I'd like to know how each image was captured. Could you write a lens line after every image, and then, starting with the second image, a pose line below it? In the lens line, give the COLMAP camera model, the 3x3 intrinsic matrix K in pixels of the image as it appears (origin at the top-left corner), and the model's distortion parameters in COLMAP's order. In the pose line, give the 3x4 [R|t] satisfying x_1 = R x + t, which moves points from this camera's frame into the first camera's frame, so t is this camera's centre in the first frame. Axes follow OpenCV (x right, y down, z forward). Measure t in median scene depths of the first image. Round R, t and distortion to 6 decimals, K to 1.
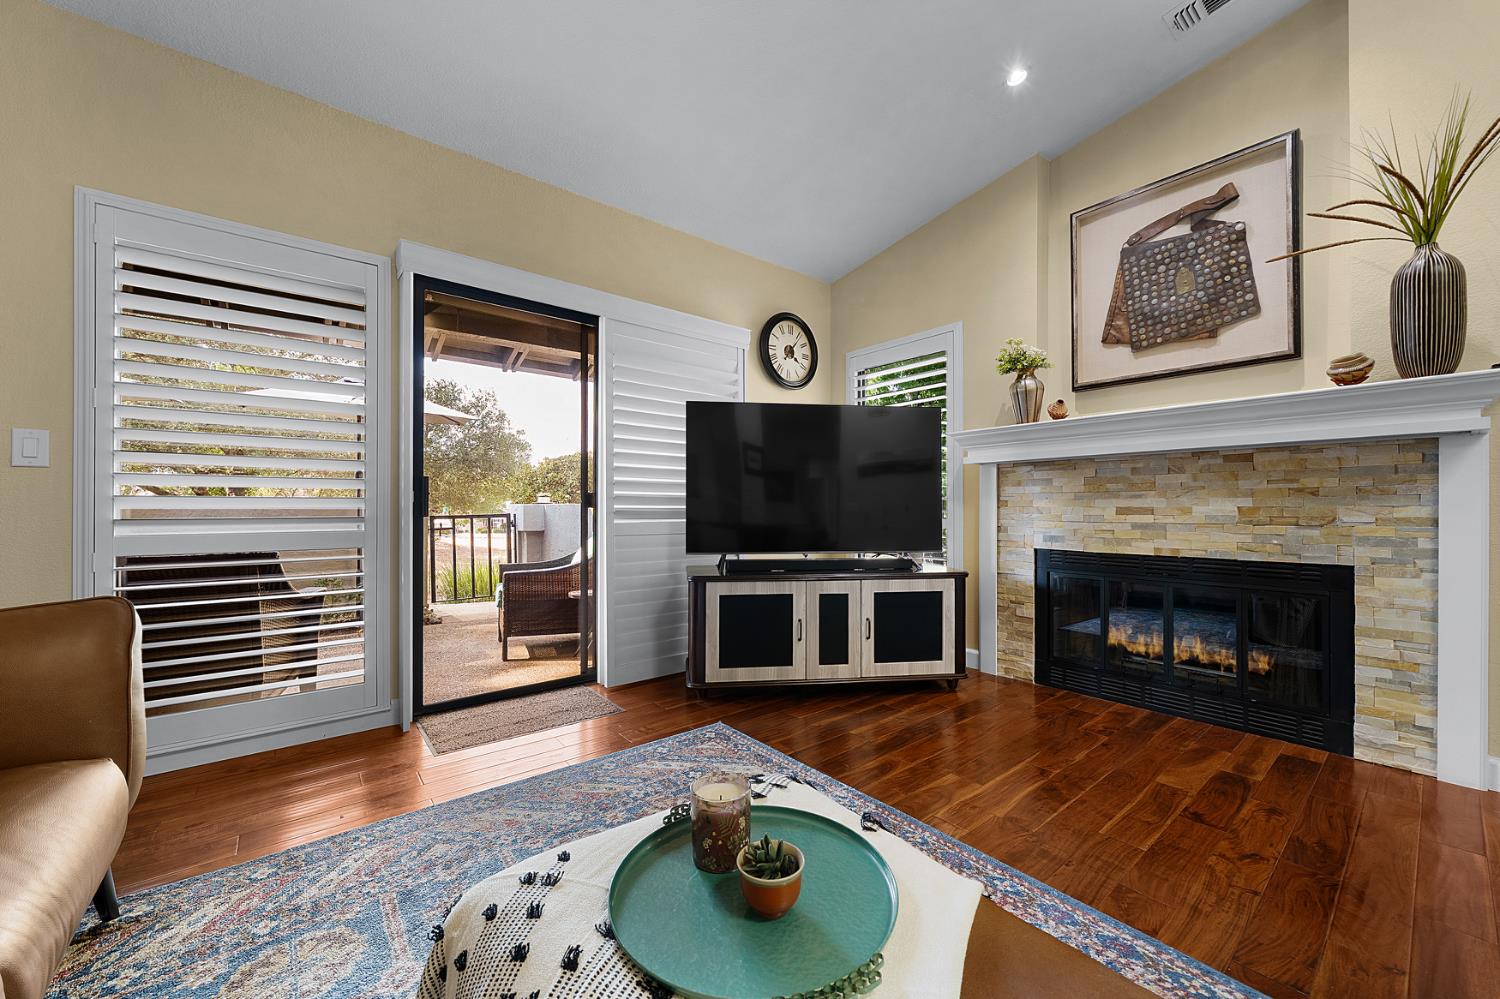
lens RADIAL K [[563.2, 0, 747.1], [0, 563.2, 504.4], [0, 0, 1]] dist [-0.007194, -0.000006]
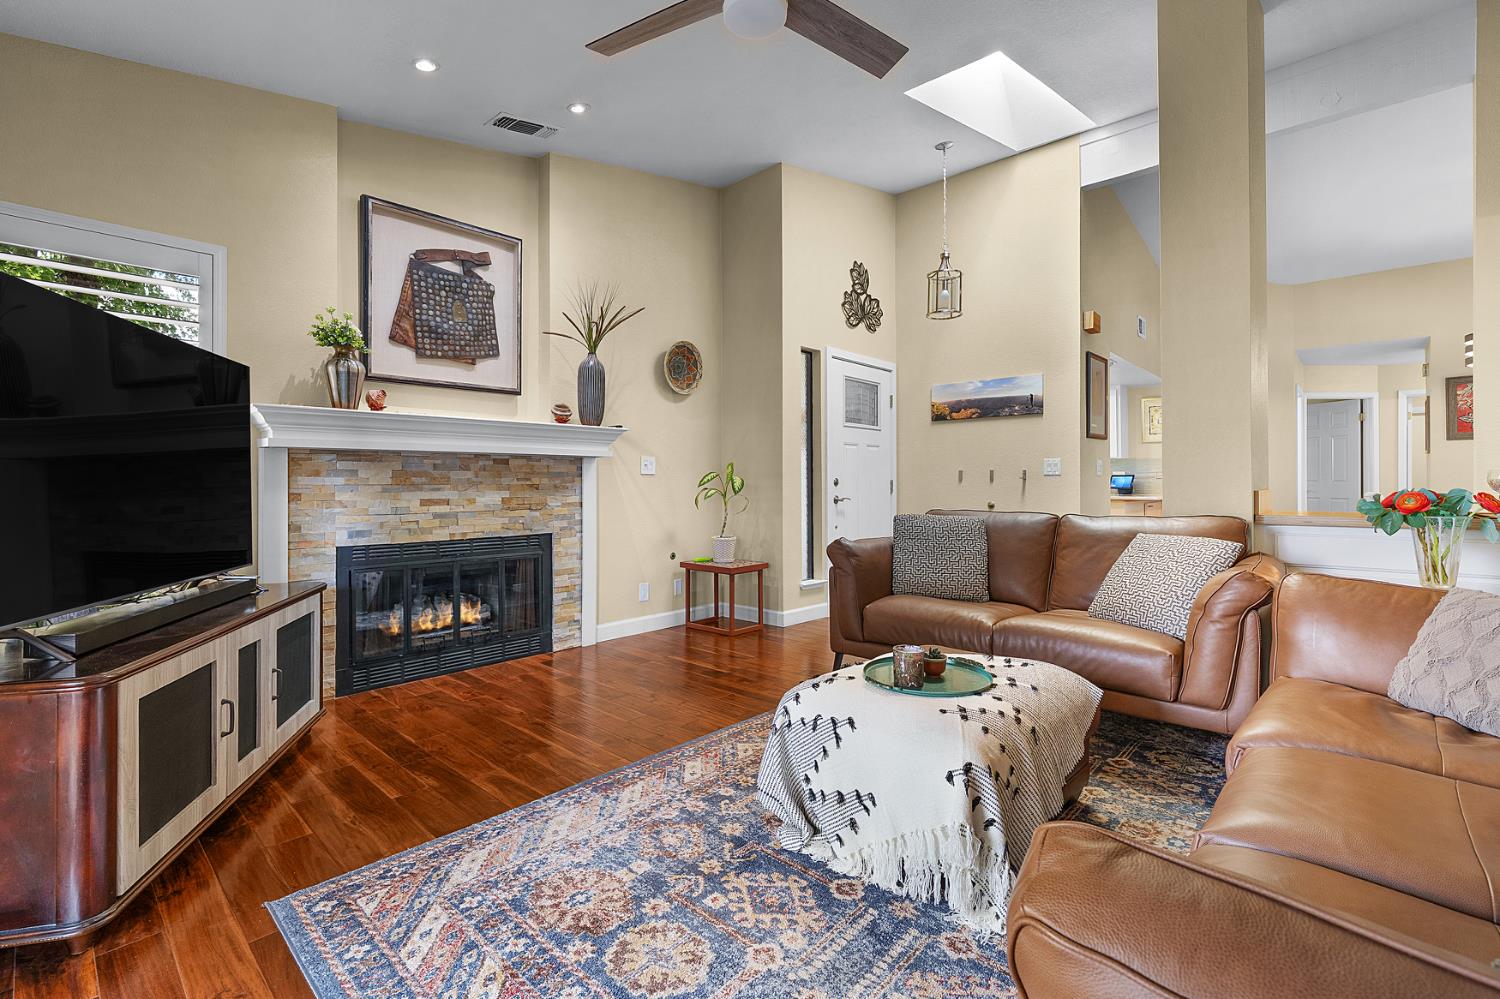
lens RADIAL K [[664.4, 0, 730.2], [0, 664.4, 479.3], [0, 0, 1]] dist [-0.000049, -0.000012]
pose [[-0.128887, 0.004751, 0.991648, -0.693254], [-0.004486, 0.999975, -0.005374, -0.029385], [-0.991649, -0.005141, -0.128863, 0.574790]]
